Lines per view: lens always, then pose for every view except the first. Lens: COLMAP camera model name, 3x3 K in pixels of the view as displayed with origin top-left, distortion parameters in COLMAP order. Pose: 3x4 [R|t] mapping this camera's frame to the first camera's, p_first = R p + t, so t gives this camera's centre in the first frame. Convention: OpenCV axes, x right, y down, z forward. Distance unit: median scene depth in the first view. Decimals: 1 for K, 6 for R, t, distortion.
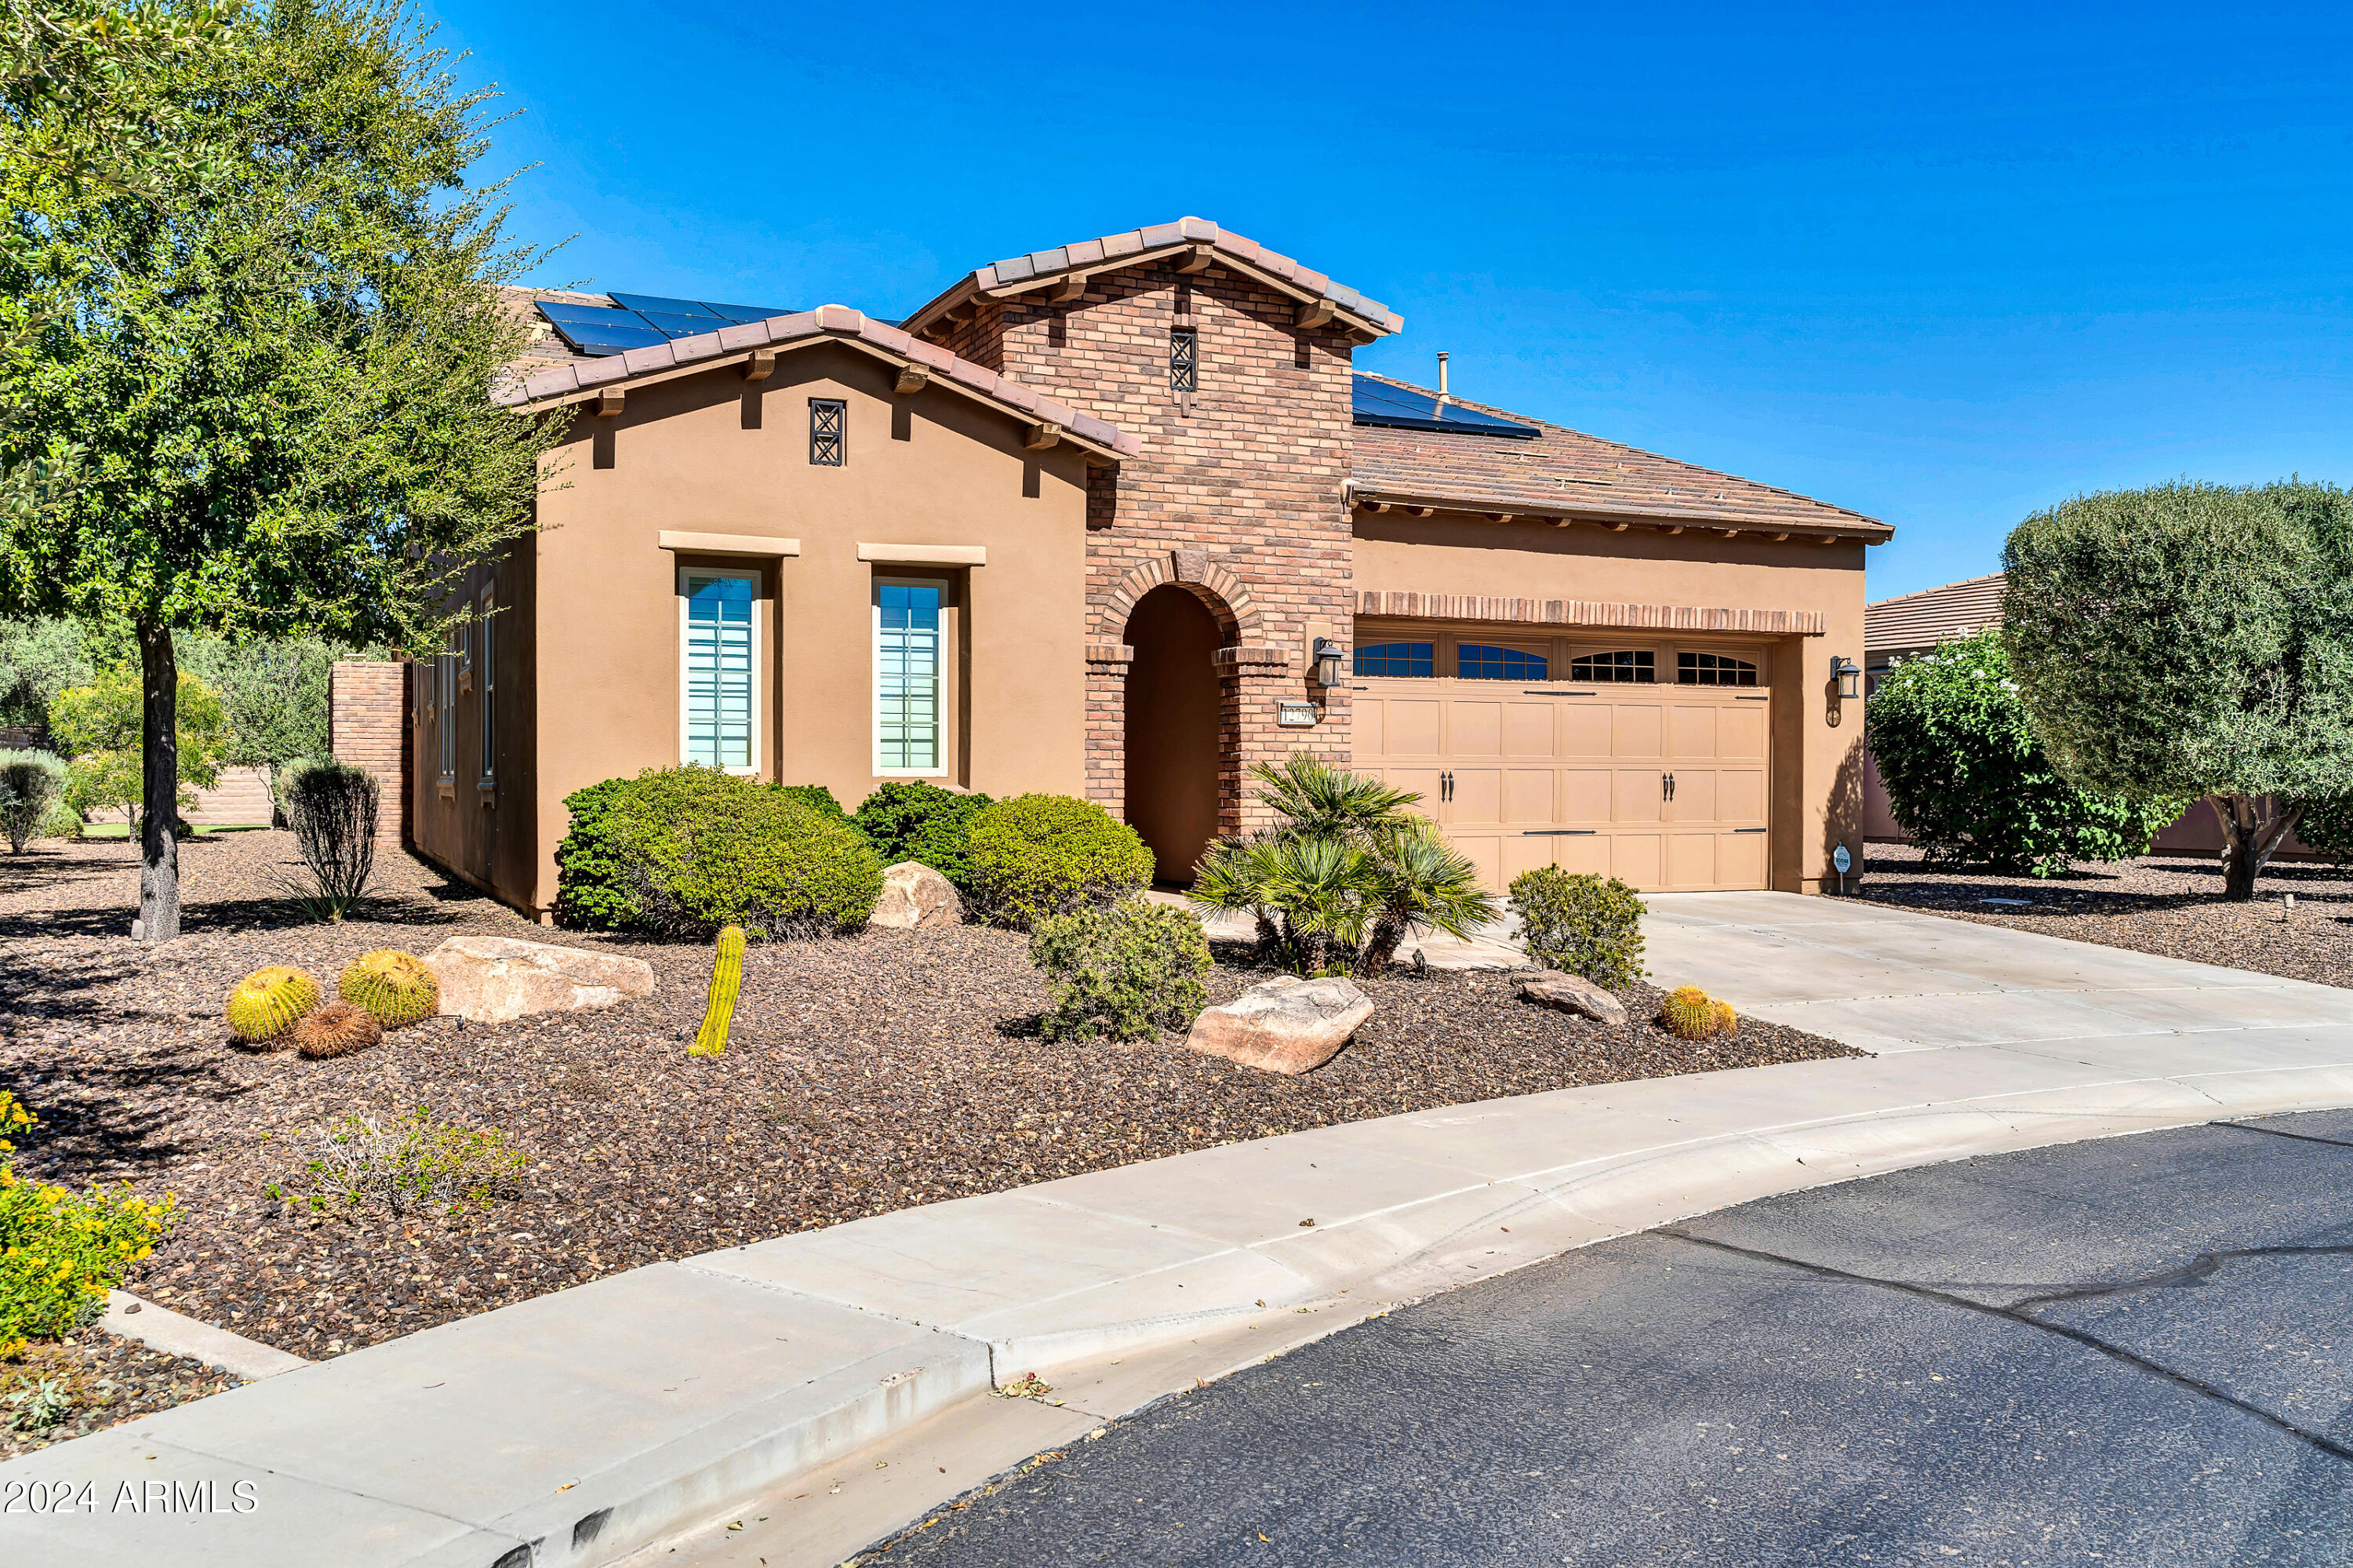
lens RADIAL K [[1921.6, 0, 1182.5], [0, 1921.6, 793.5], [0, 0, 1]] dist [-0.013353, -0.000086]
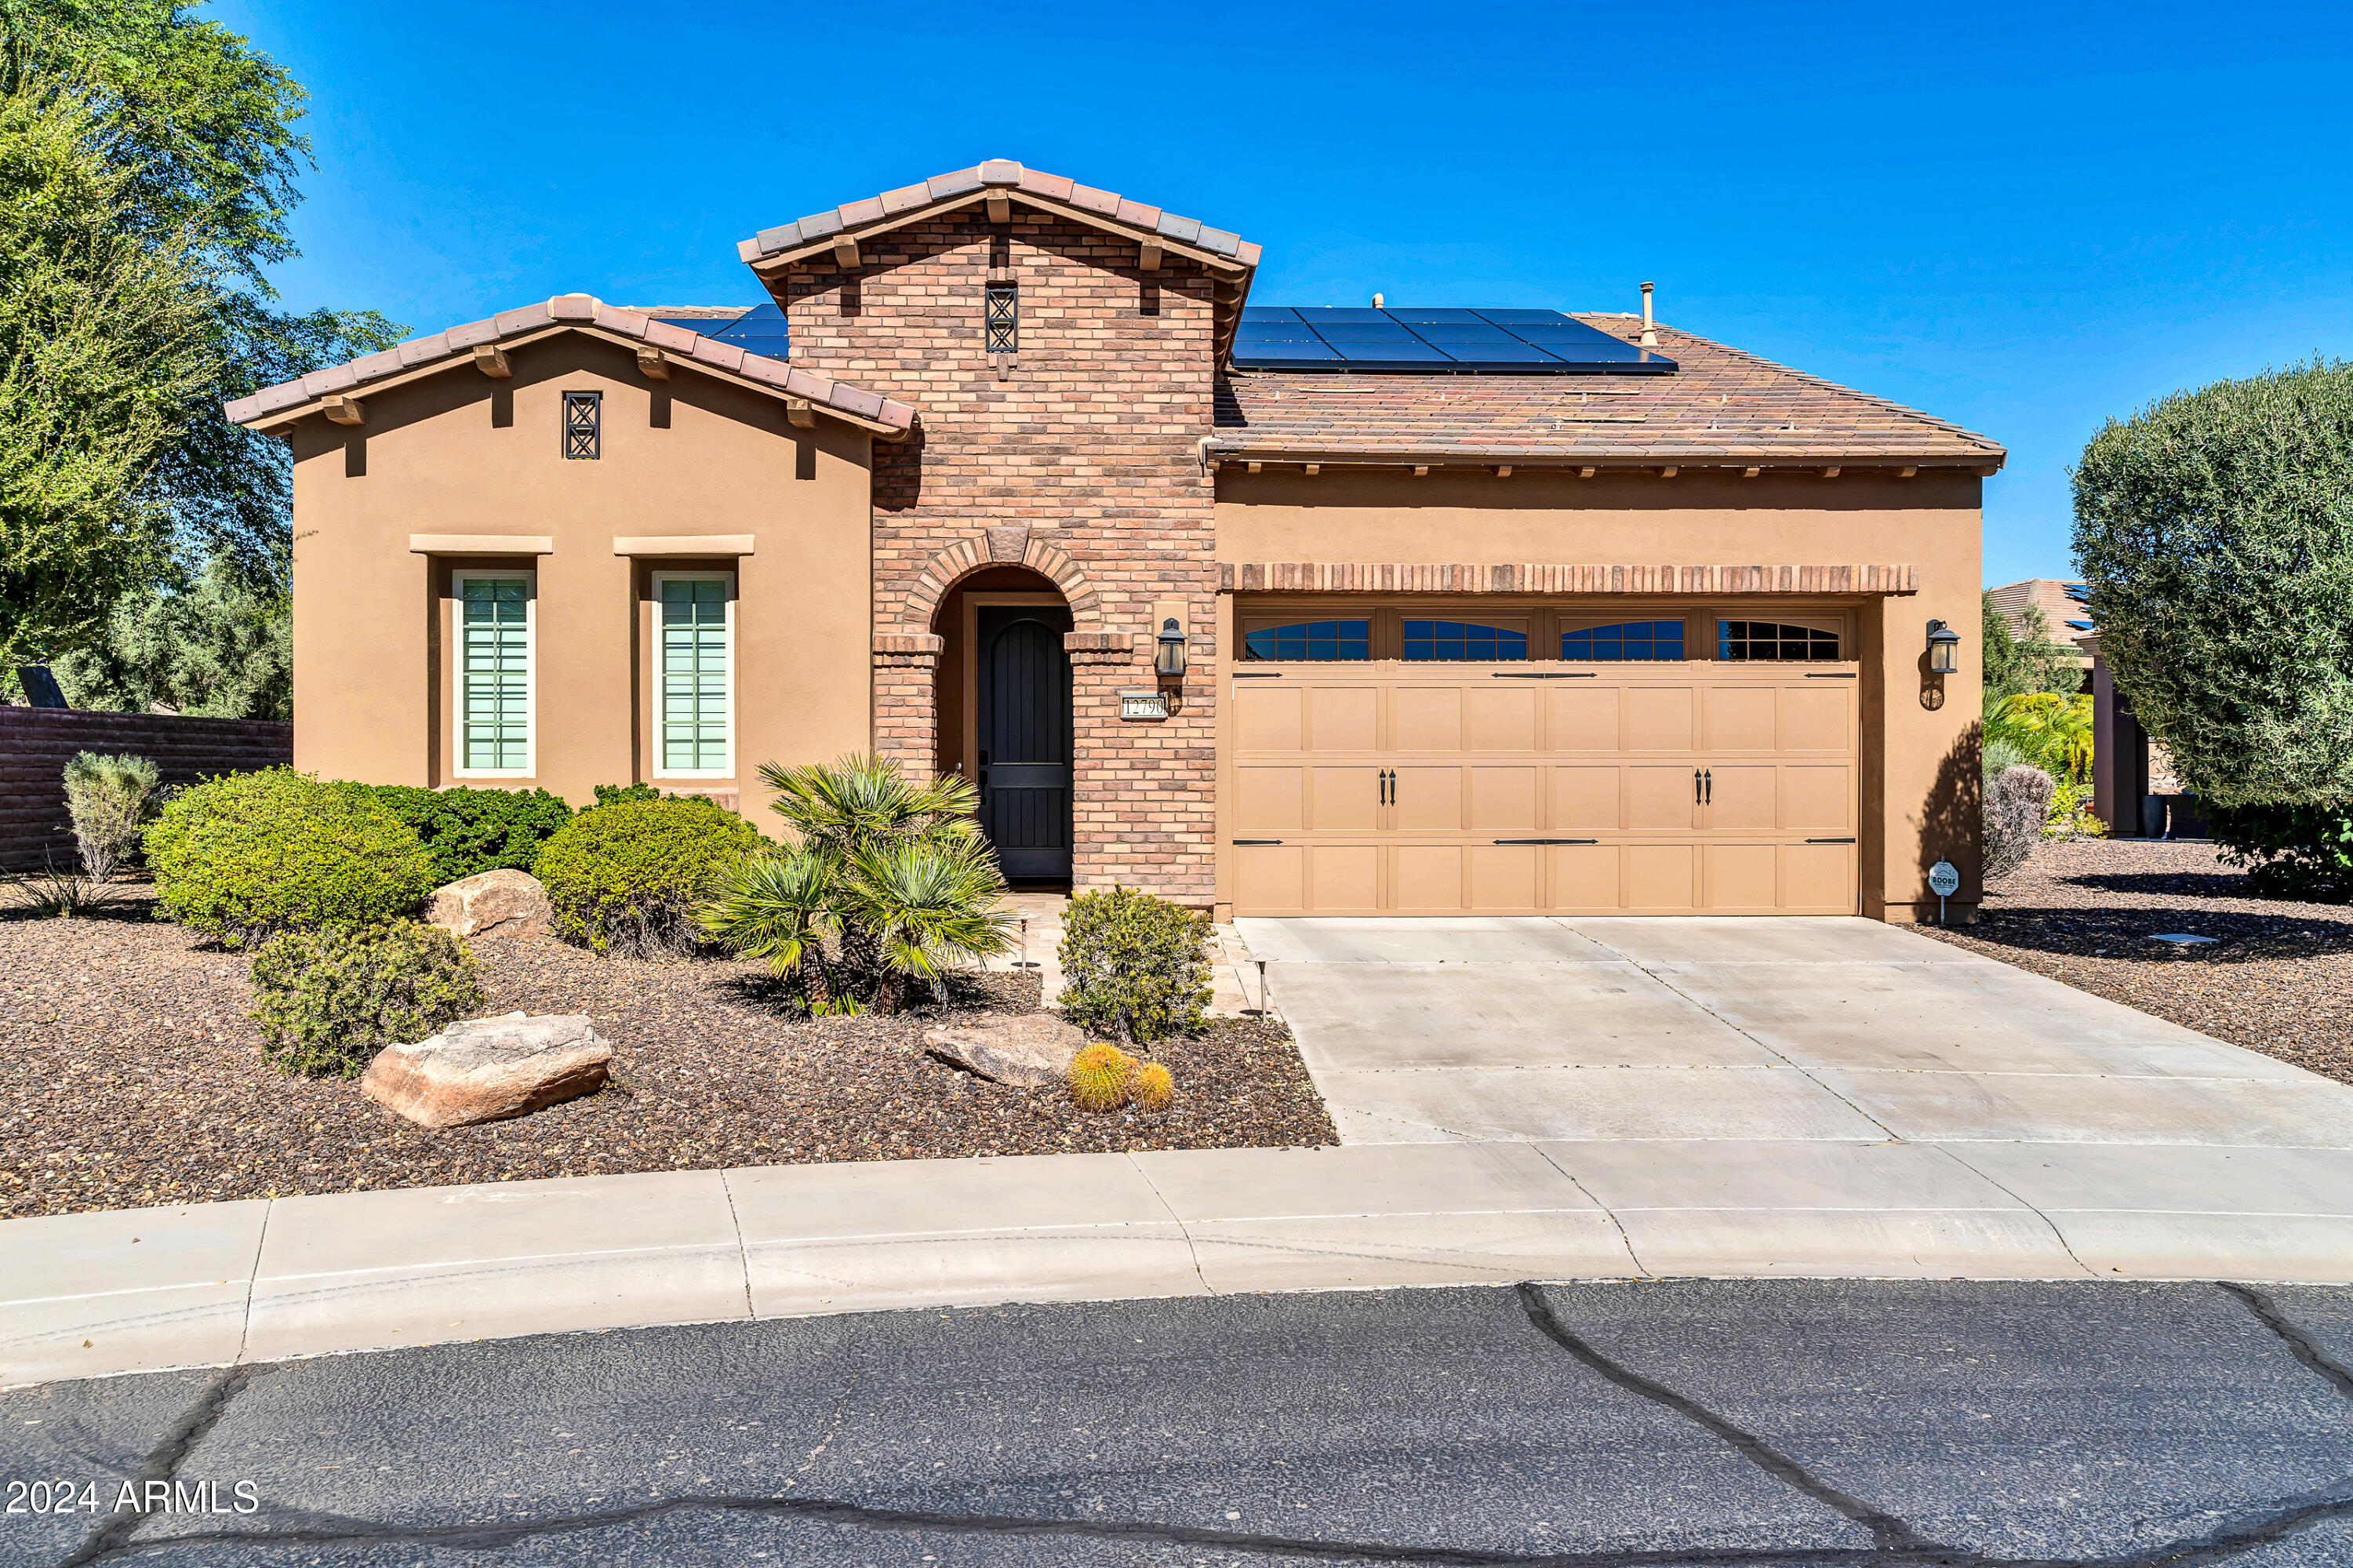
lens RADIAL K [[1921.6, 0, 1175.5], [0, 1921.6, 770.8], [0, 0, 1]] dist [-0.013353, -0.000086]
pose [[0.929498, -0.003773, -0.368807, 0.409422], [0.000631, 0.999962, -0.008639, -0.004012], [0.368826, 0.007797, 0.929466, 0.188569]]
